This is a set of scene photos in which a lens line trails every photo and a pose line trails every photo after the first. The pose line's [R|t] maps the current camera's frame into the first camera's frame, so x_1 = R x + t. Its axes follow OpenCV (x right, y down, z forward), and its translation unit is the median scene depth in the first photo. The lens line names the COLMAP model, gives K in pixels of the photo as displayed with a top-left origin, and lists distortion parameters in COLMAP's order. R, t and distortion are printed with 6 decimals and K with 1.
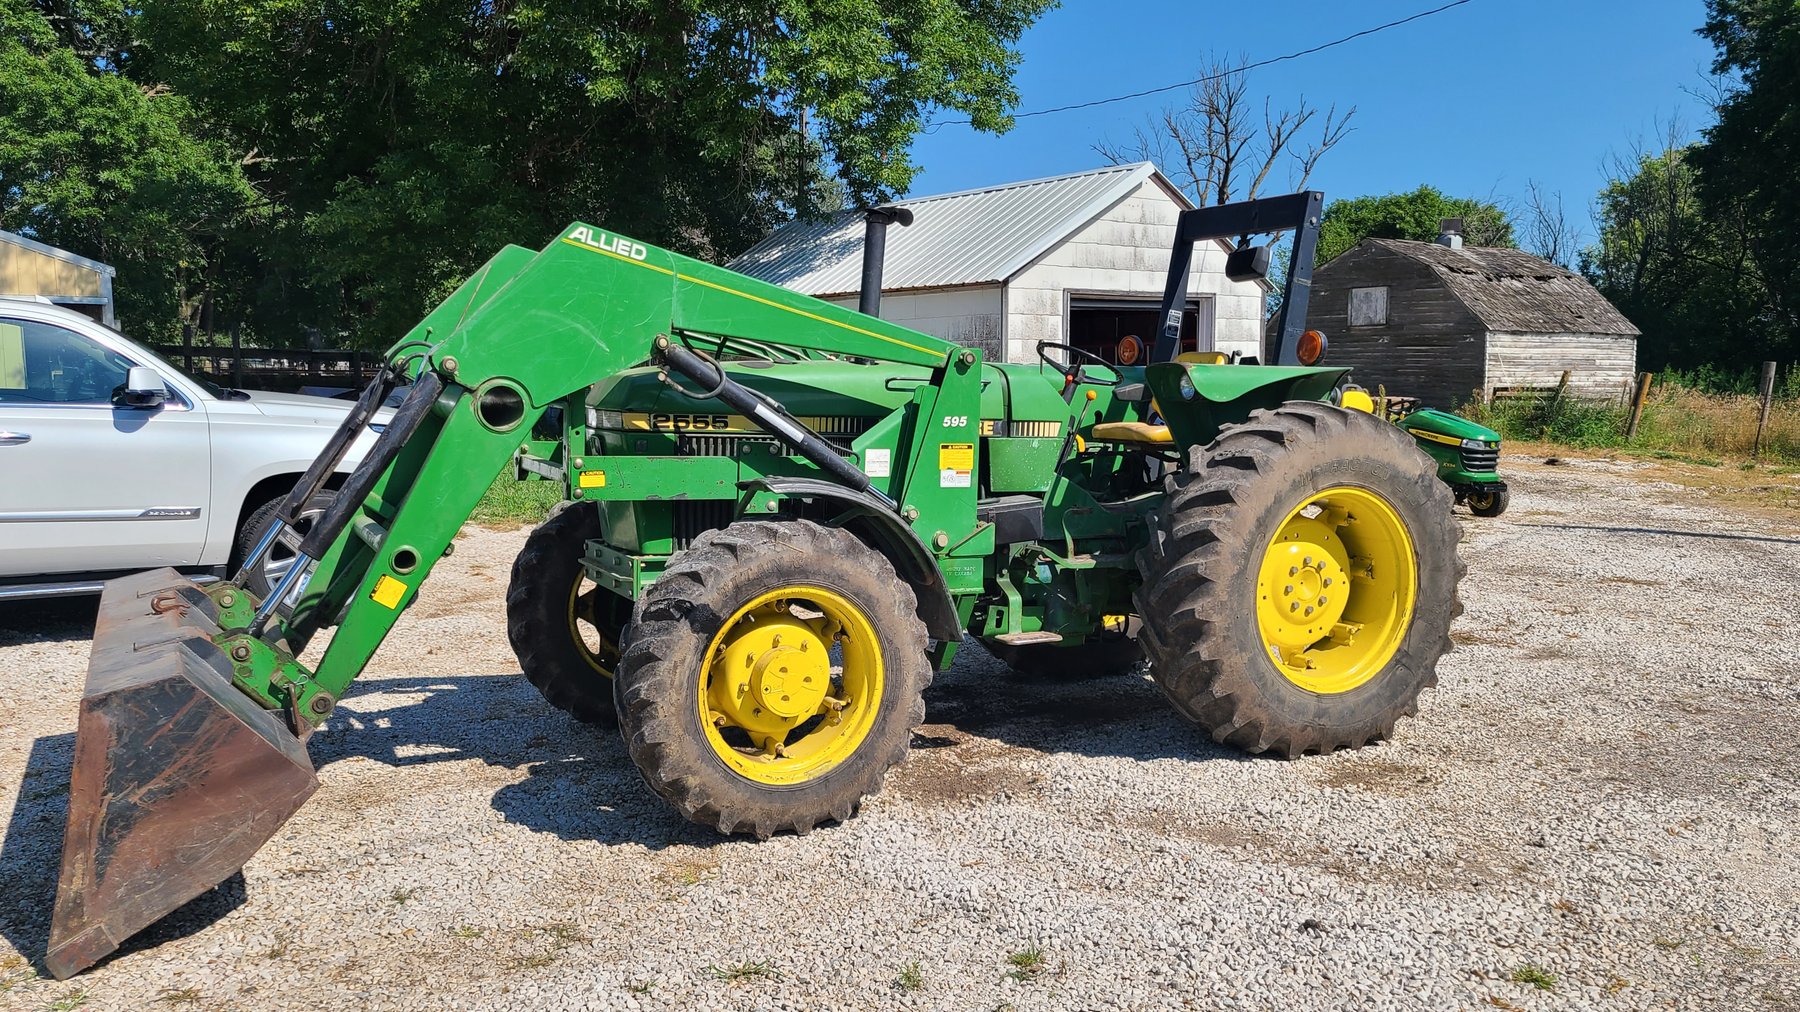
lens RADIAL K [[1364.7, 0, 905.0], [0, 1364.7, 508.3], [0, 0, 1]] dist [0.046300, -0.000724]
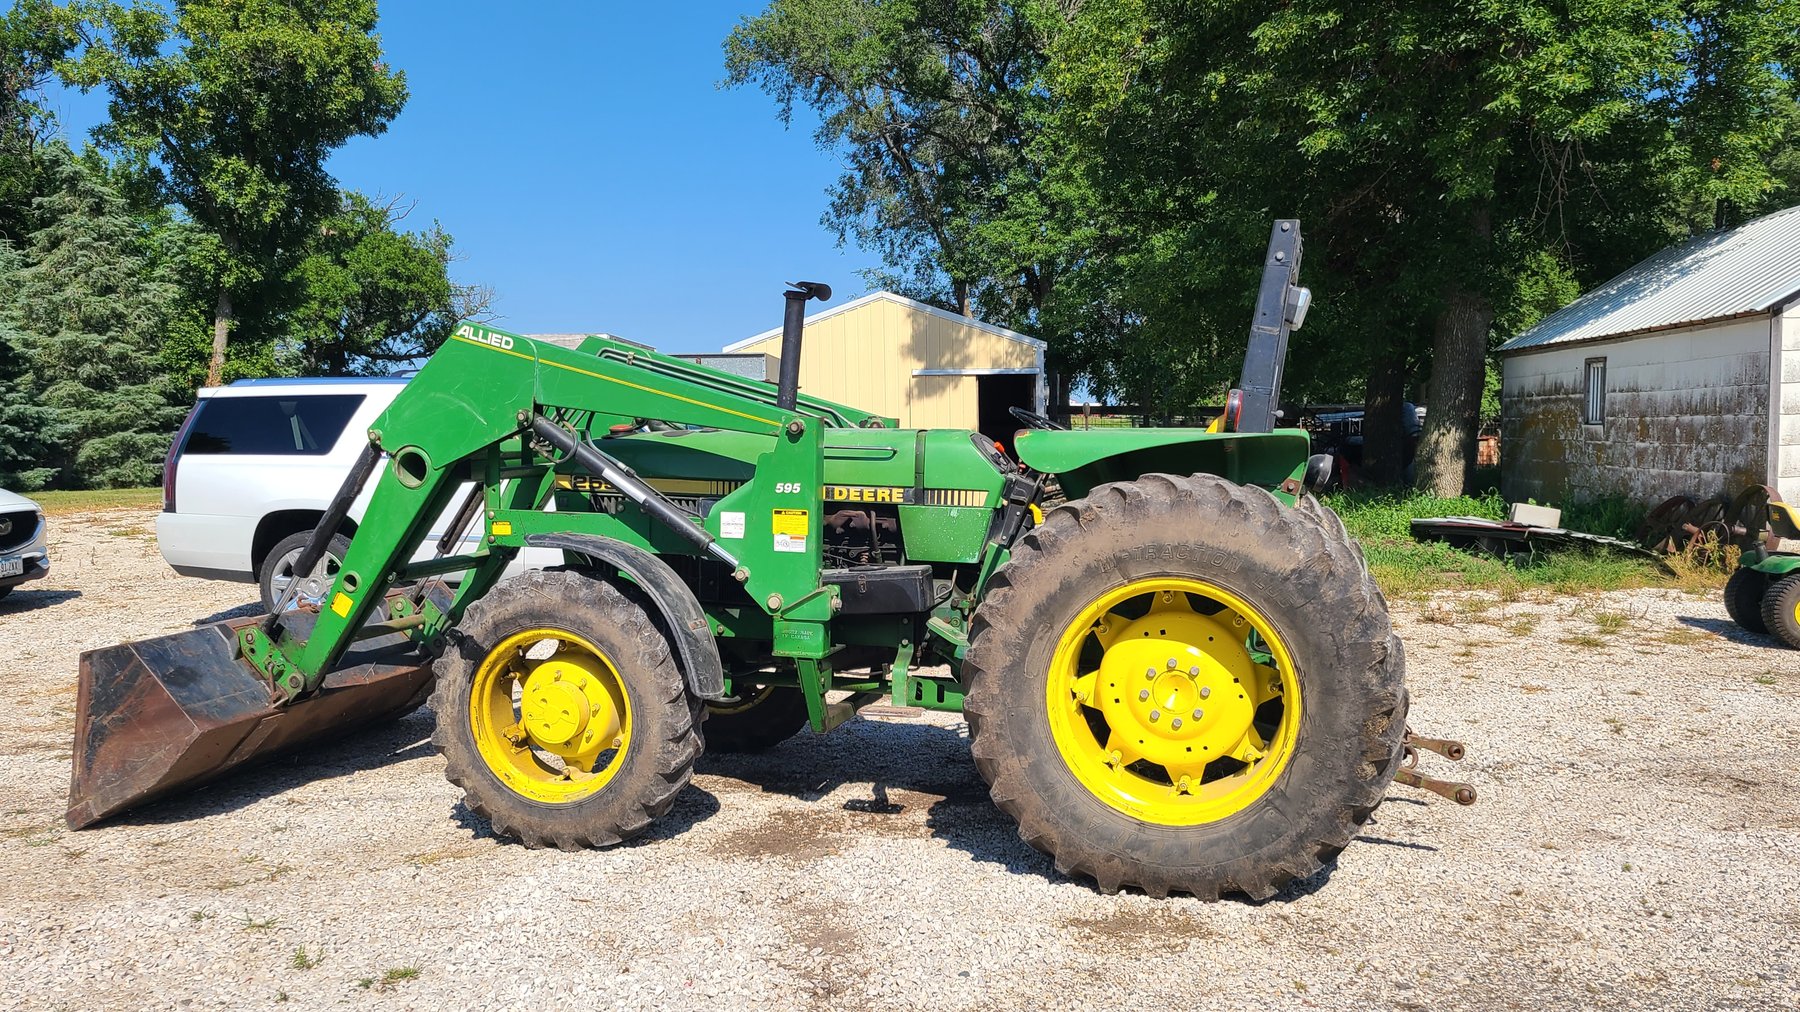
lens RADIAL K [[1364.7, 0, 905.0], [0, 1364.7, 508.3], [0, 0, 1]] dist [0.046300, -0.000724]
pose [[0.763670, 0.033498, -0.644737, 0.755361], [-0.058057, 0.998170, -0.016905, -0.035392], [0.642991, 0.050341, 0.764217, 0.265773]]
